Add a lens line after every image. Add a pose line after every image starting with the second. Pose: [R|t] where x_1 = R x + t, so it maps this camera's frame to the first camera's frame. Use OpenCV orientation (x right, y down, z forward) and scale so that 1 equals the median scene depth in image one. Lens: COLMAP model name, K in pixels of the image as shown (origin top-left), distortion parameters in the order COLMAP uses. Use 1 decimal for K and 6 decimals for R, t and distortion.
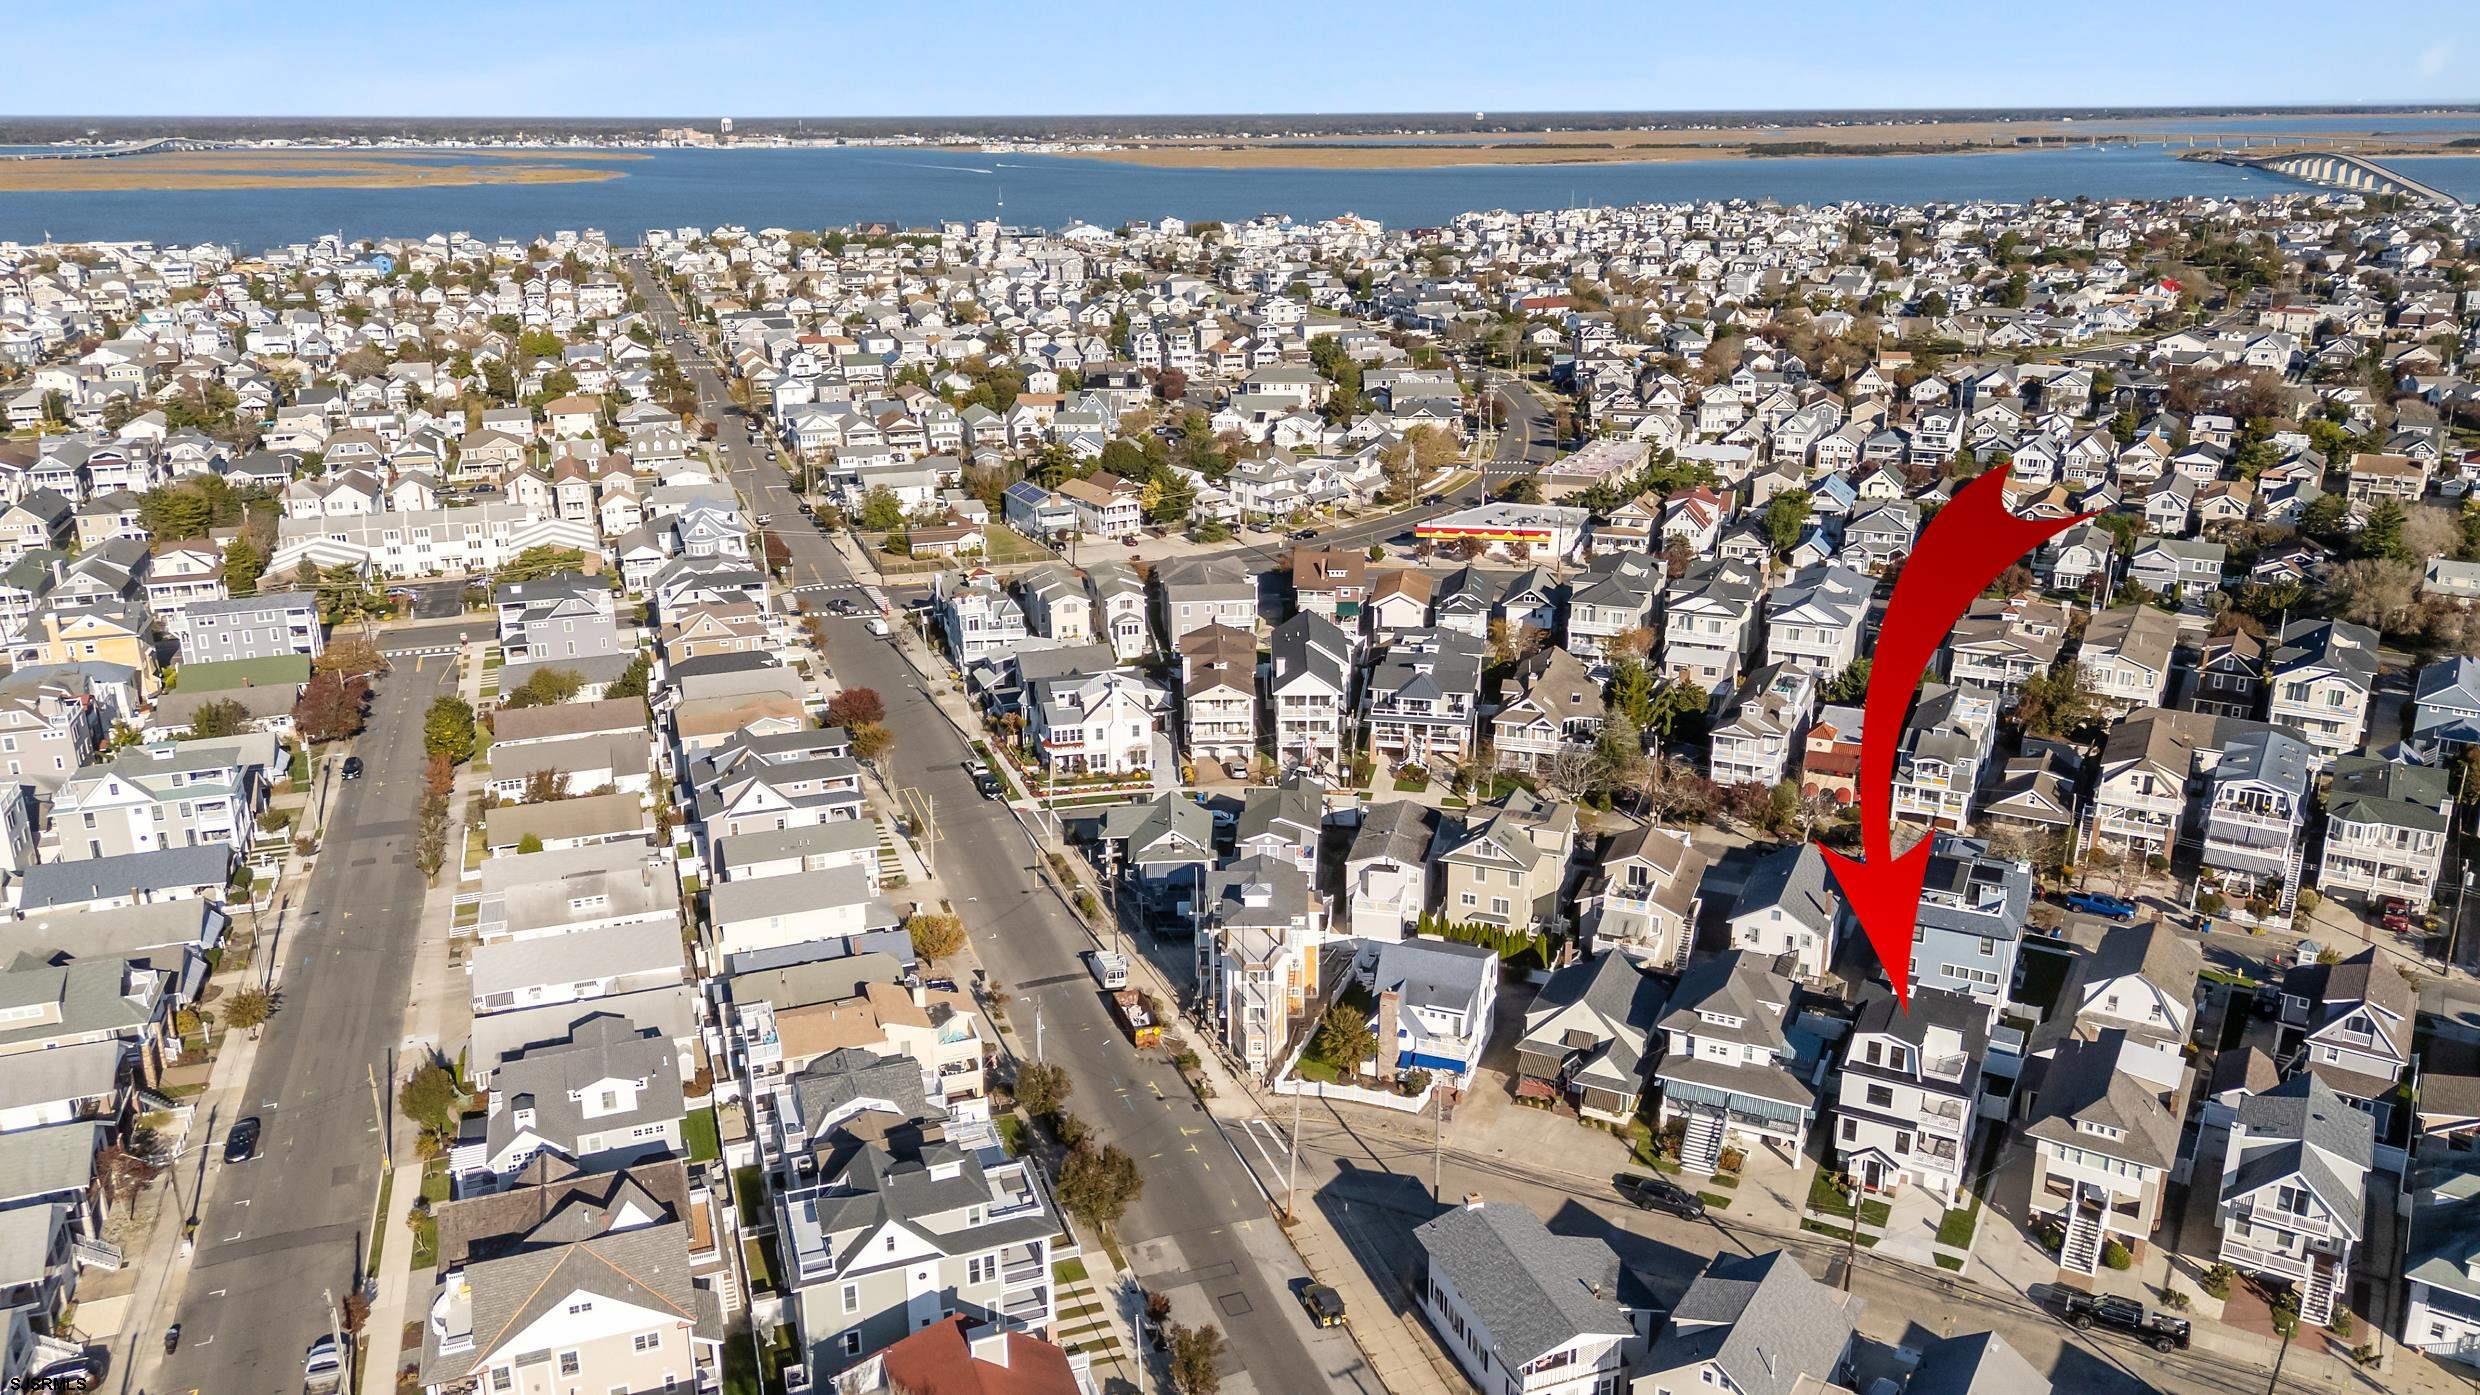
lens RADIAL K [[1810.2, 0, 1230.4], [0, 1810.2, 691.2], [0, 0, 1]] dist [0.031869, -0.002921]
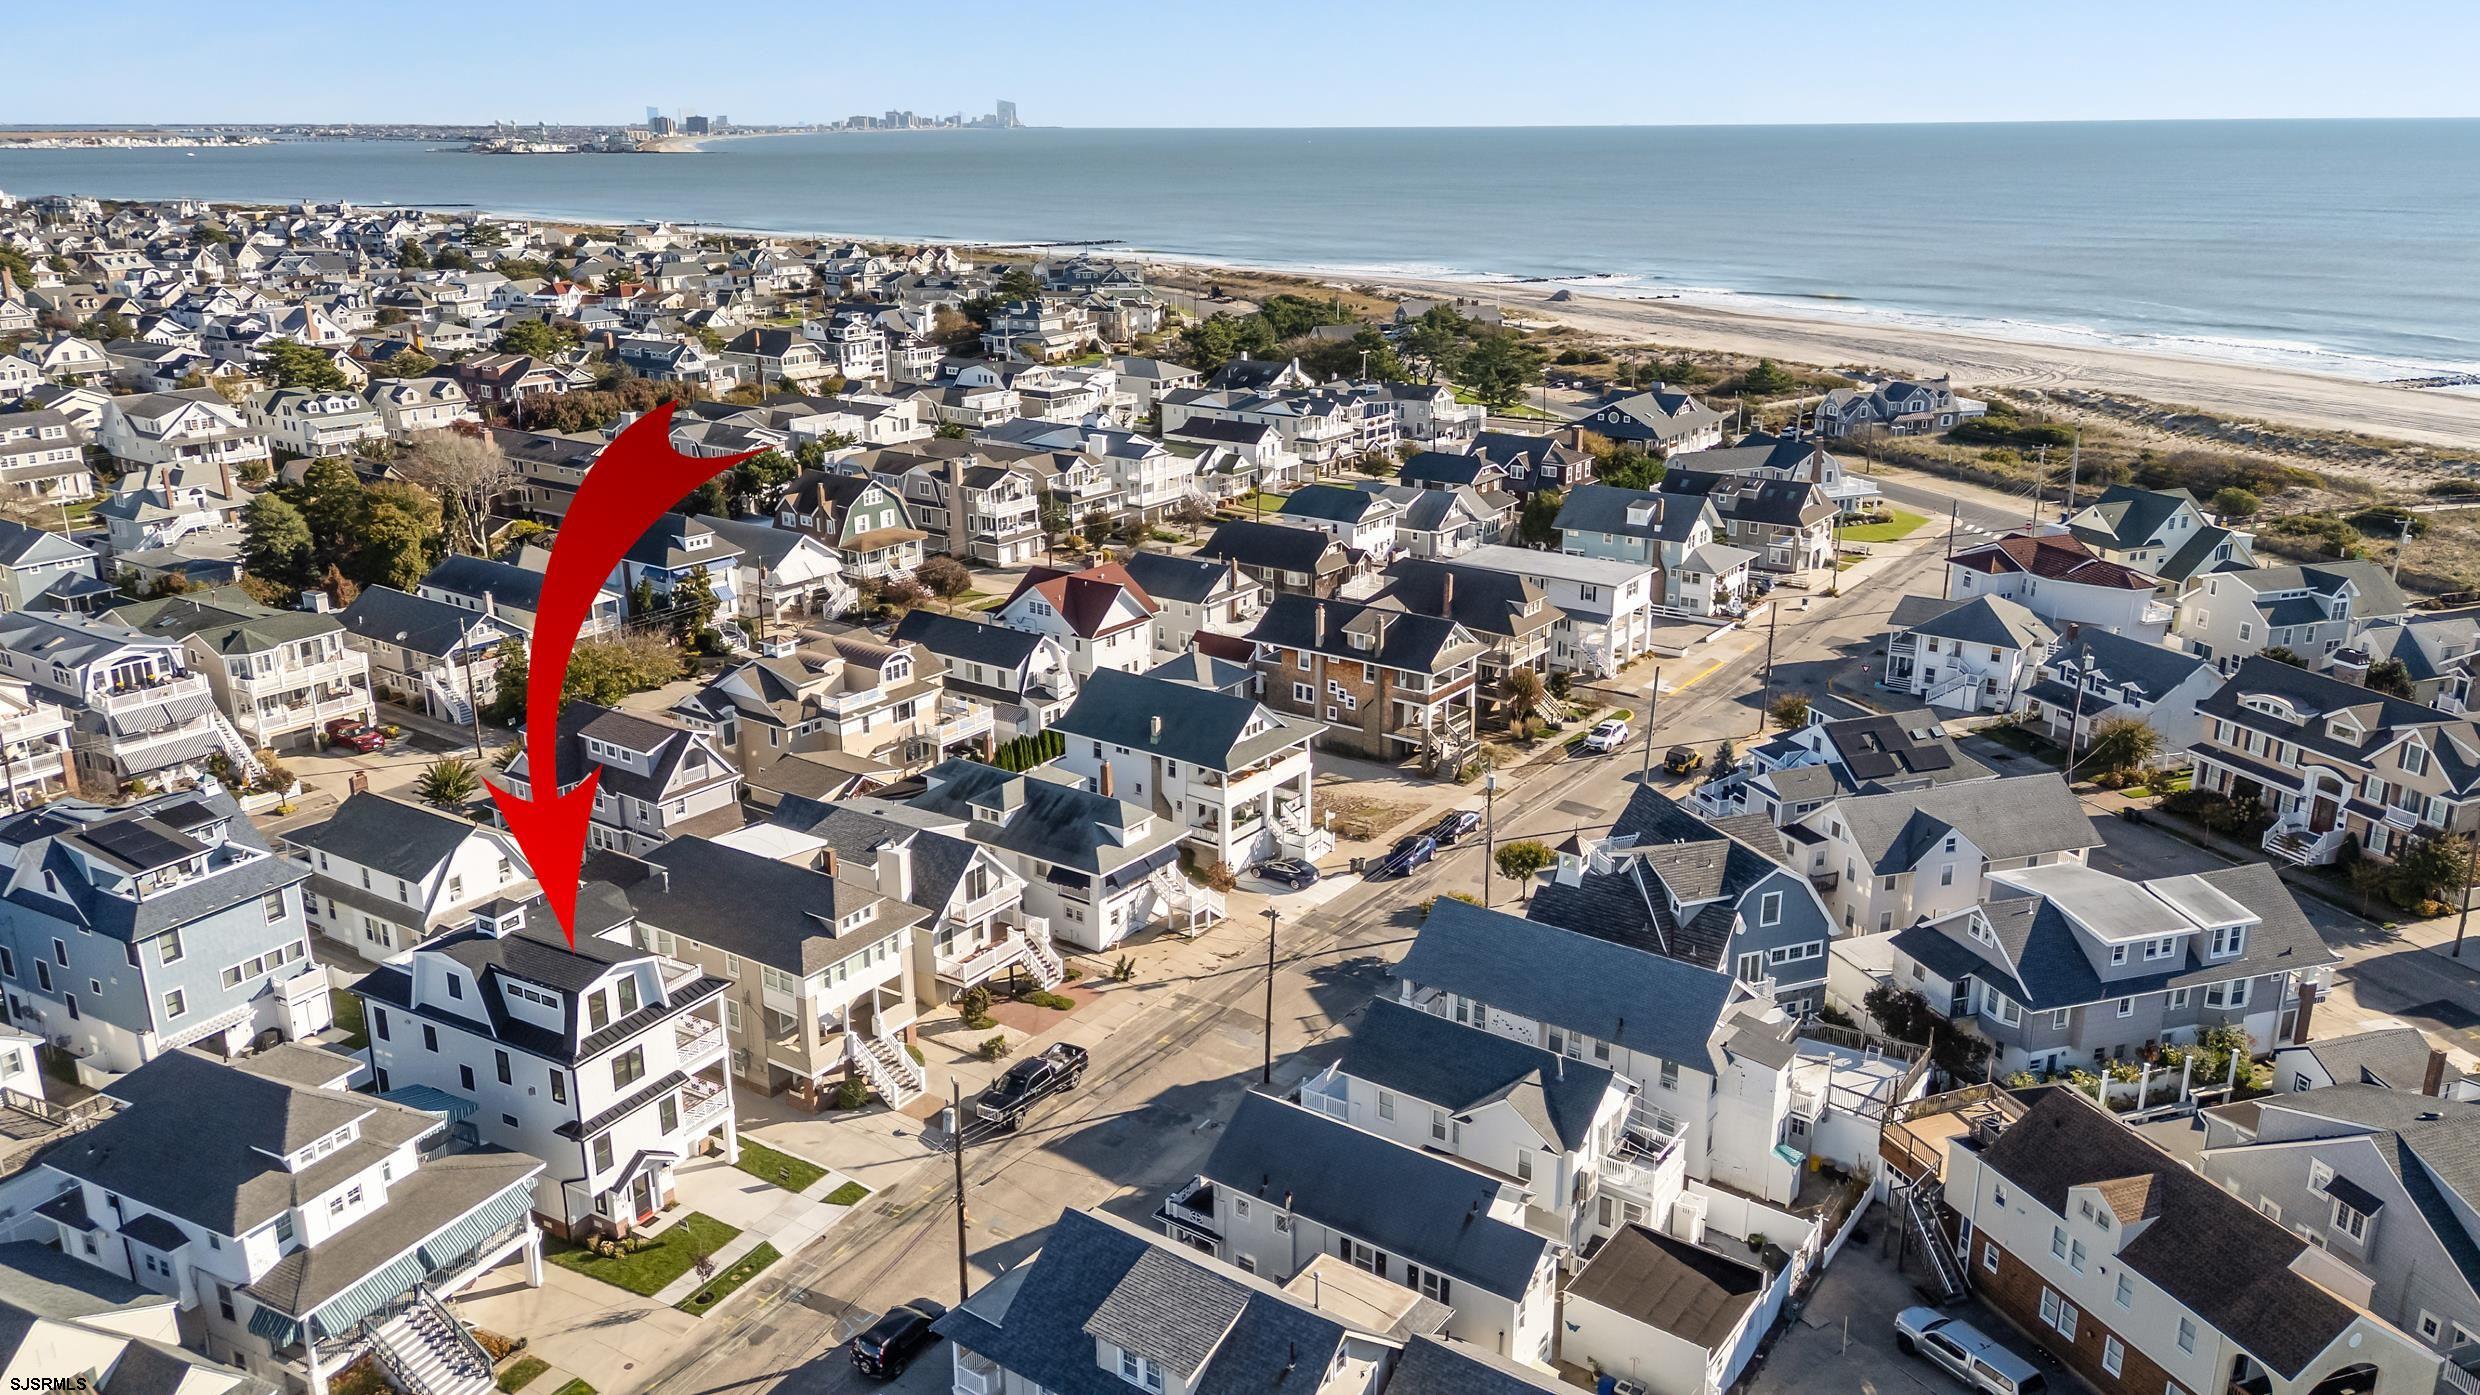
lens RADIAL K [[1810.2, 0, 1242.1], [0, 1810.2, 697.7], [0, 0, 1]] dist [0.031869, -0.002921]
pose [[0.019197, -0.290374, 0.956721, -0.181920], [0.304585, 0.913111, 0.271027, 0.007088], [-0.952292, 0.286200, 0.105973, 0.697257]]
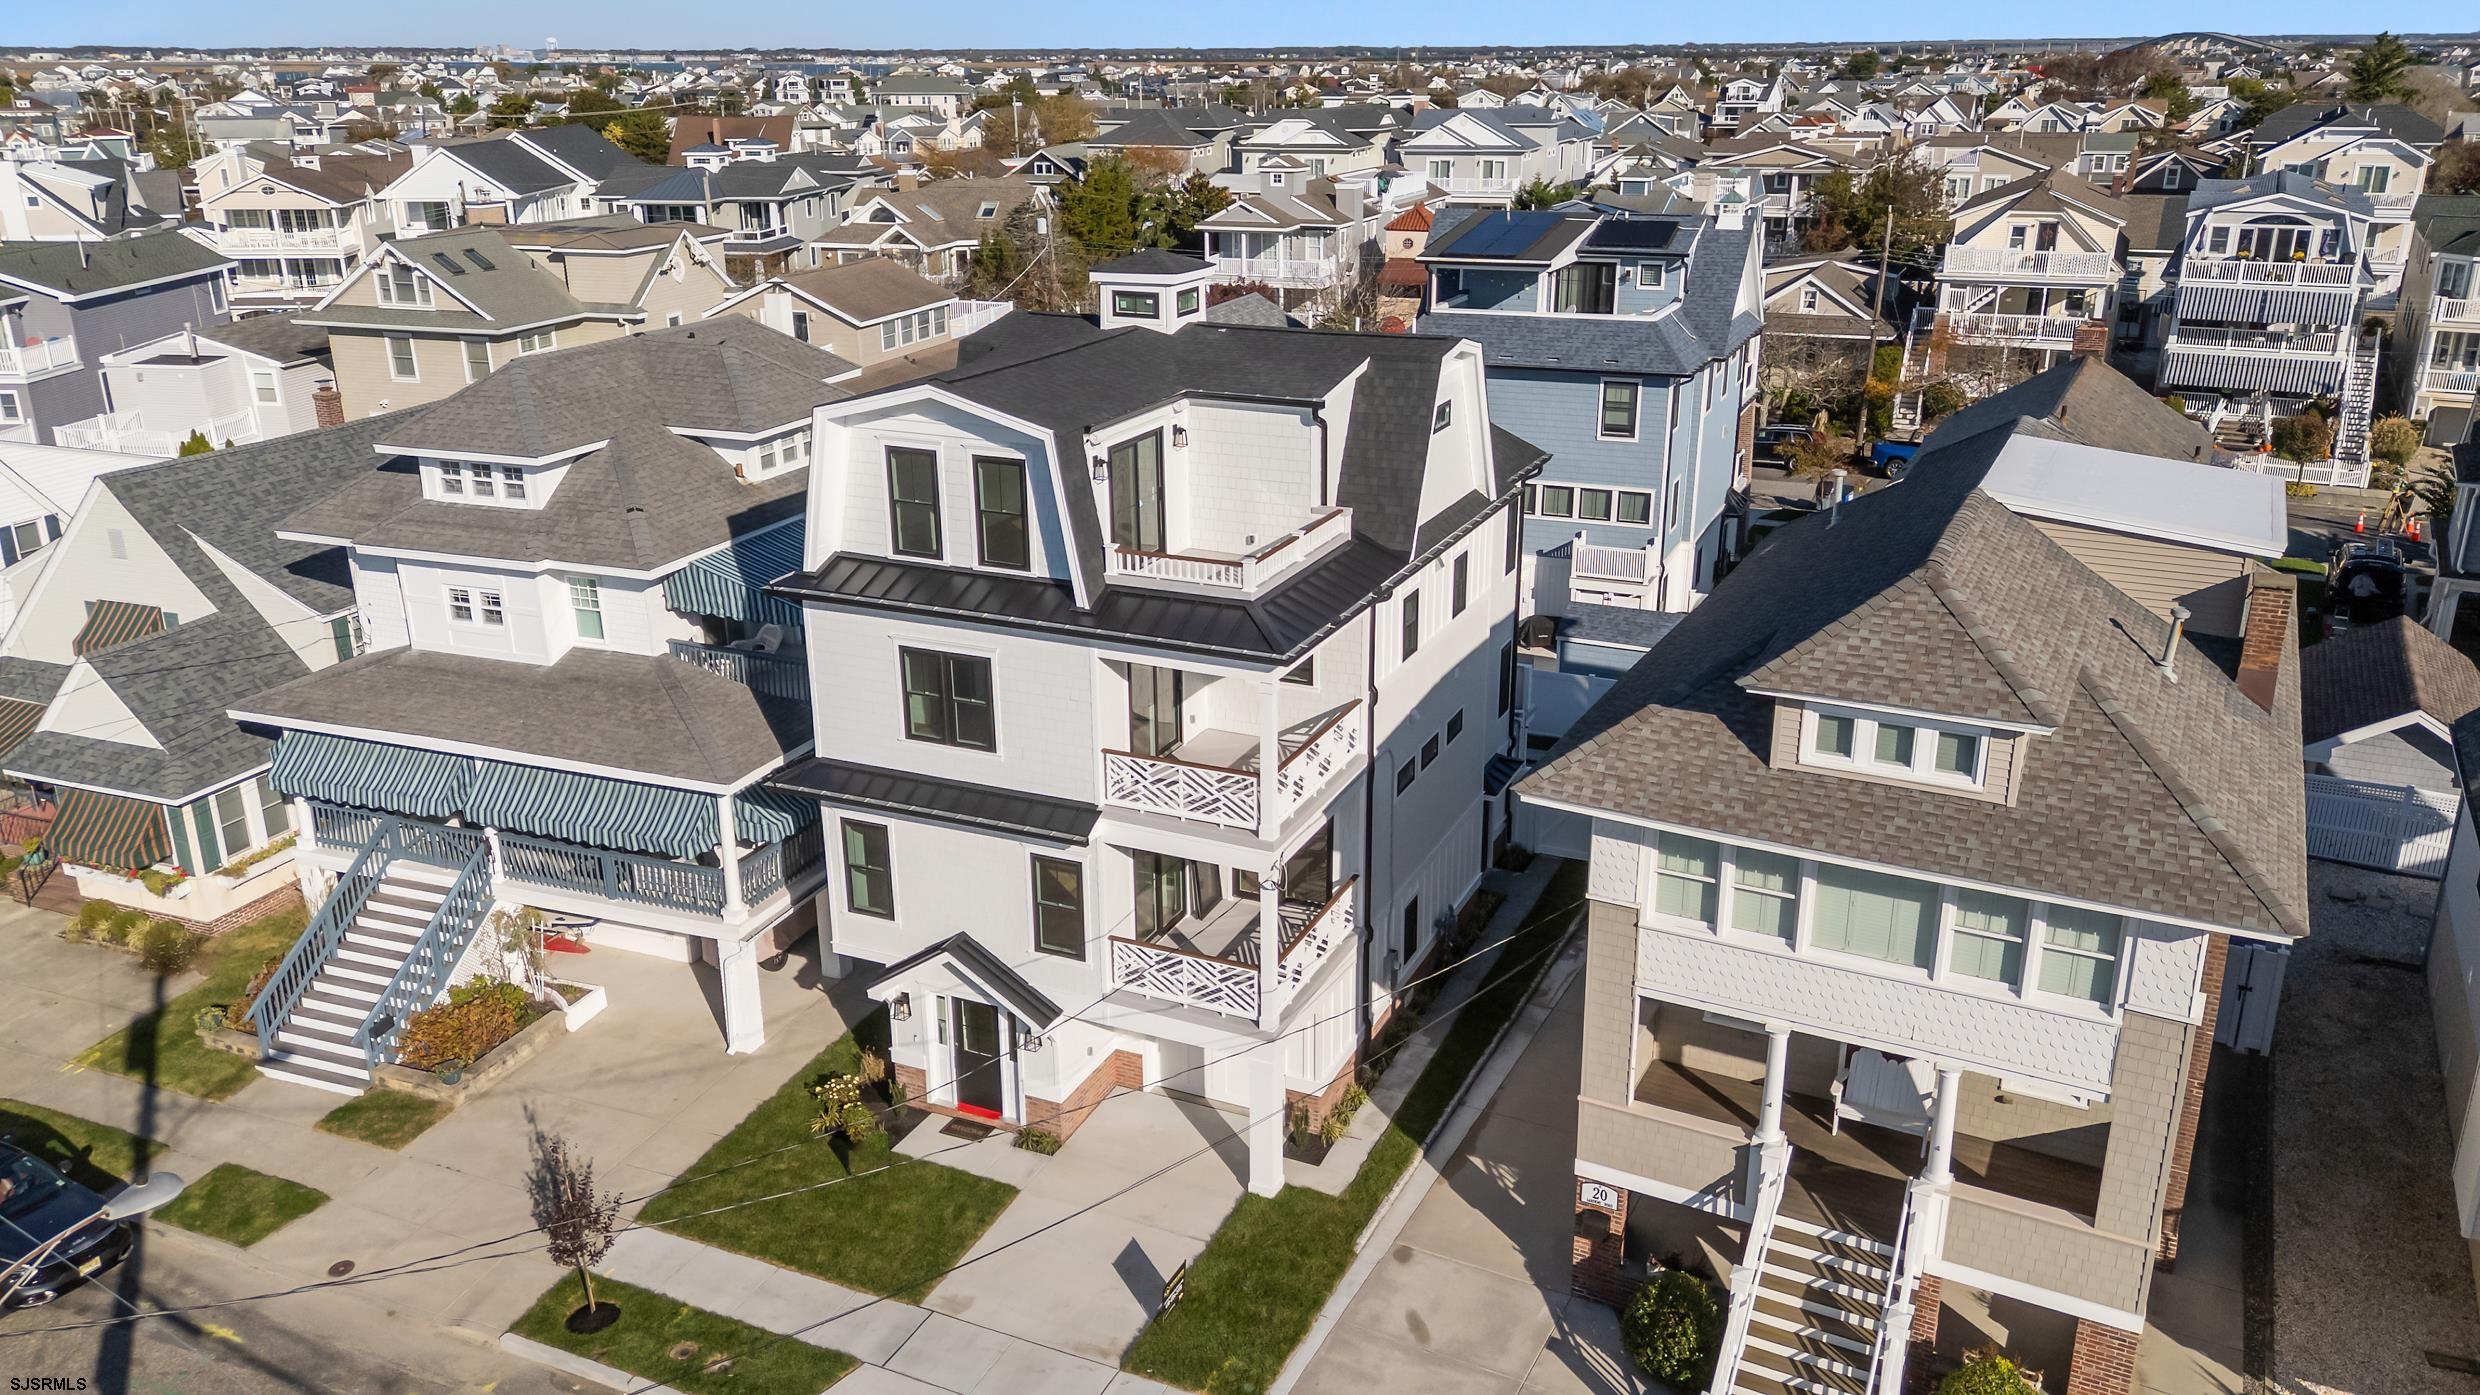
lens RADIAL K [[1810.2, 0, 1251.7], [0, 1810.2, 701.1], [0, 0, 1]] dist [0.031869, -0.002921]
pose [[0.997264, -0.022808, 0.070320, 0.373589], [0.020697, 0.999317, 0.030600, 0.214056], [-0.070970, -0.029061, 0.997055, 0.769864]]
